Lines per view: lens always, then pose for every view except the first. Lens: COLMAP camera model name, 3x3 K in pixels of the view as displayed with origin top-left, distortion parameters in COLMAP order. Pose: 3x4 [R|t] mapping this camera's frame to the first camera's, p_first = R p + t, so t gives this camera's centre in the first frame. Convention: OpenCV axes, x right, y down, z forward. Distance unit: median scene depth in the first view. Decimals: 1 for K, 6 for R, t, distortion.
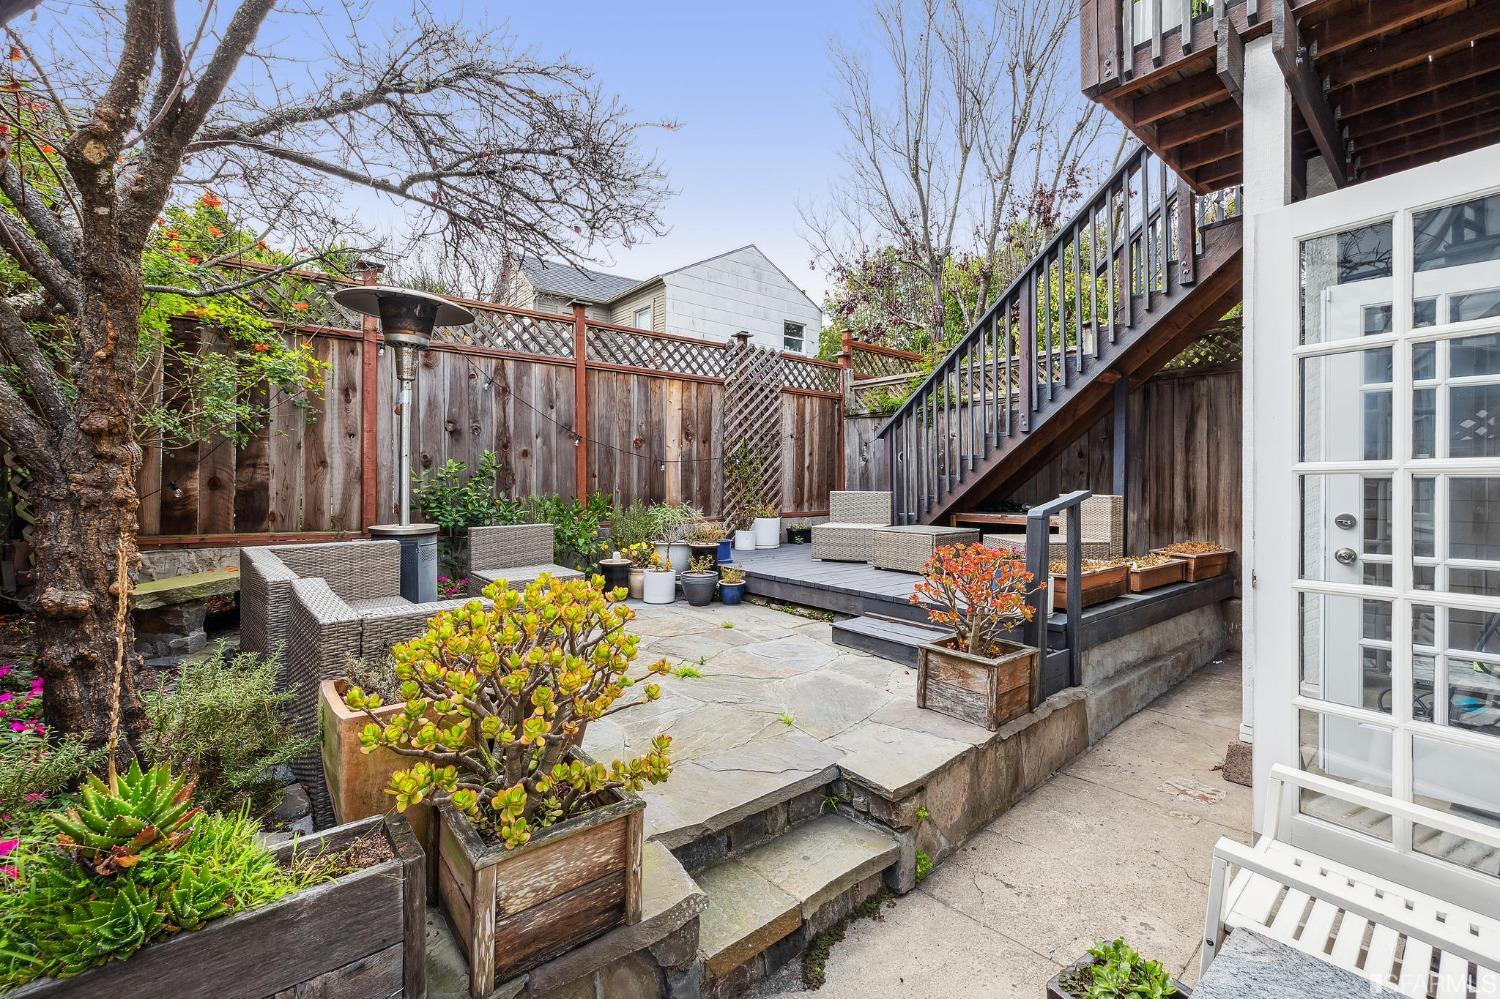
lens RADIAL K [[636.5, 0, 746.5], [0, 636.5, 488.8], [0, 0, 1]] dist [-0.002687, 0.000634]
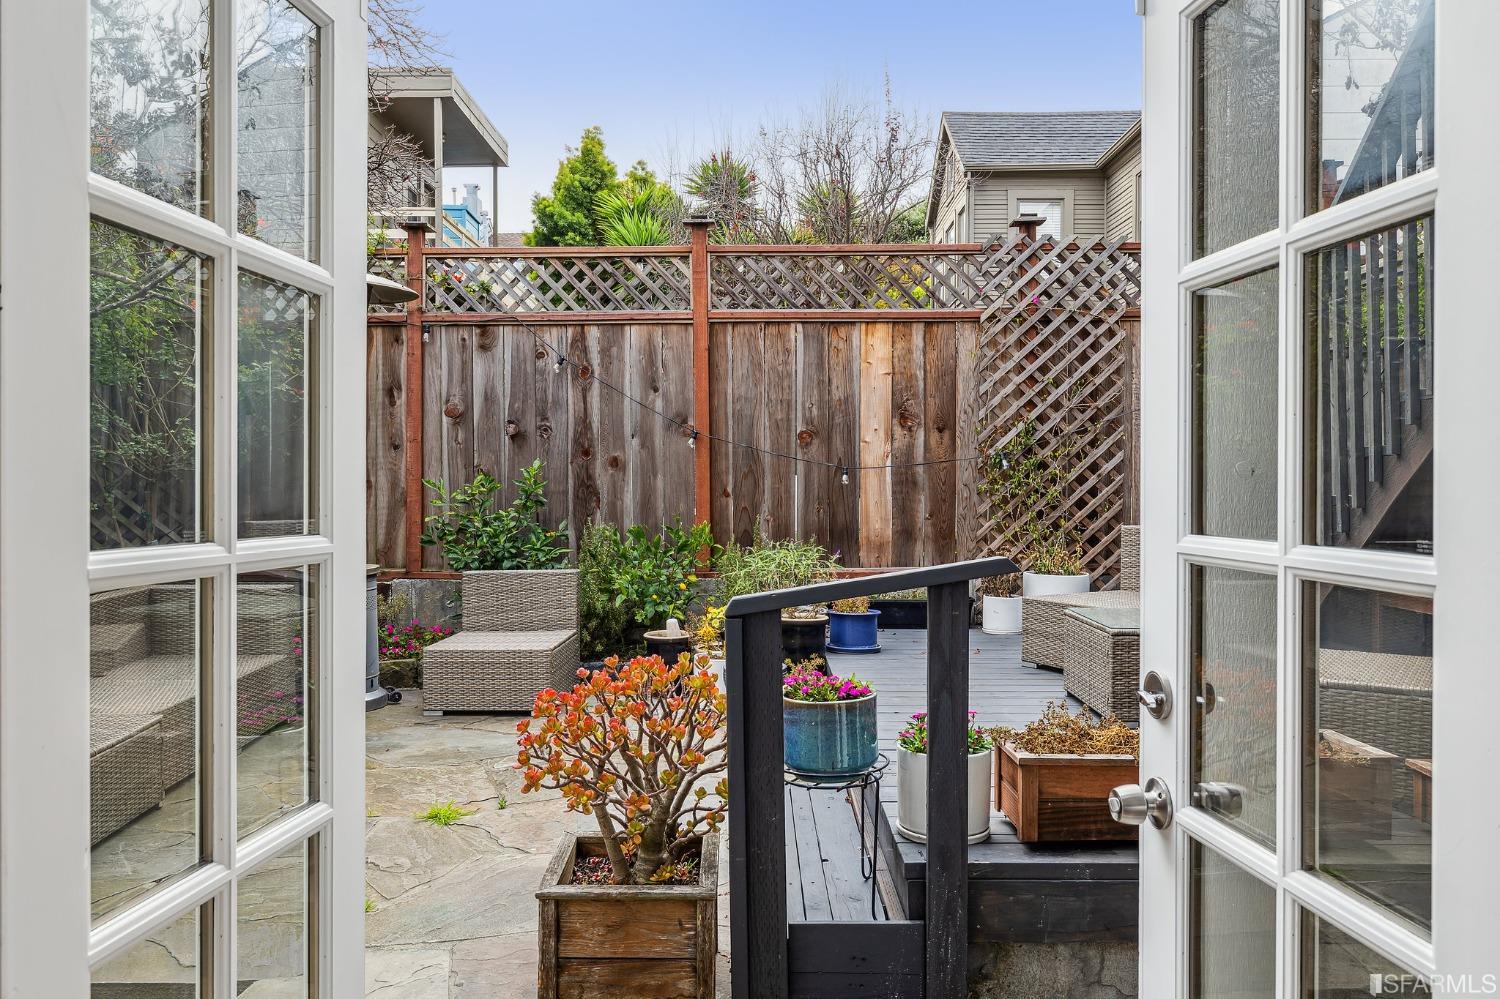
lens RADIAL K [[1114.6, 0, 750.0], [0, 1114.6, 499.5], [0, 0, 1]] dist [-0.000755, -0.000960]
pose [[0.766154, 0.005392, -0.642634, 0.458417], [0.000193, 0.999963, 0.008620, -0.023552], [0.642656, -0.006728, 0.766125, 0.171301]]
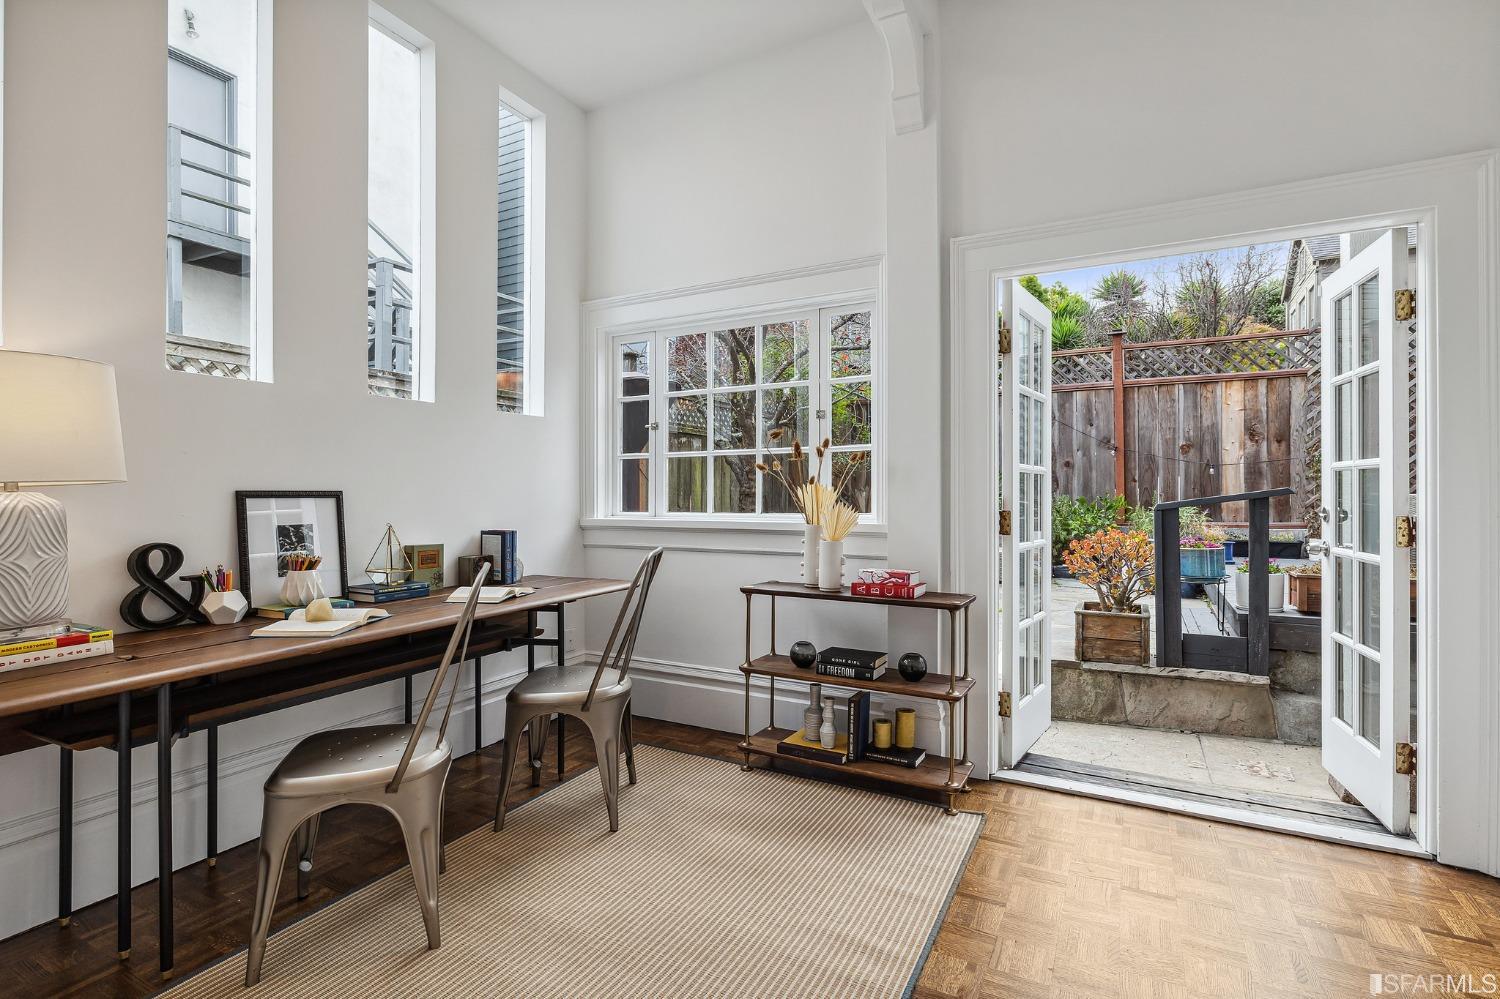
lens RADIAL K [[716.6, 0, 744.1], [0, 716.6, 489.2], [0, 0, 1]] dist [-0.001833, -0.000712]
pose [[0.366373, -0.006429, -0.930446, 0.664360], [-0.002186, 0.999967, -0.007771, 0.006210], [0.930466, 0.004881, 0.366347, -0.111919]]
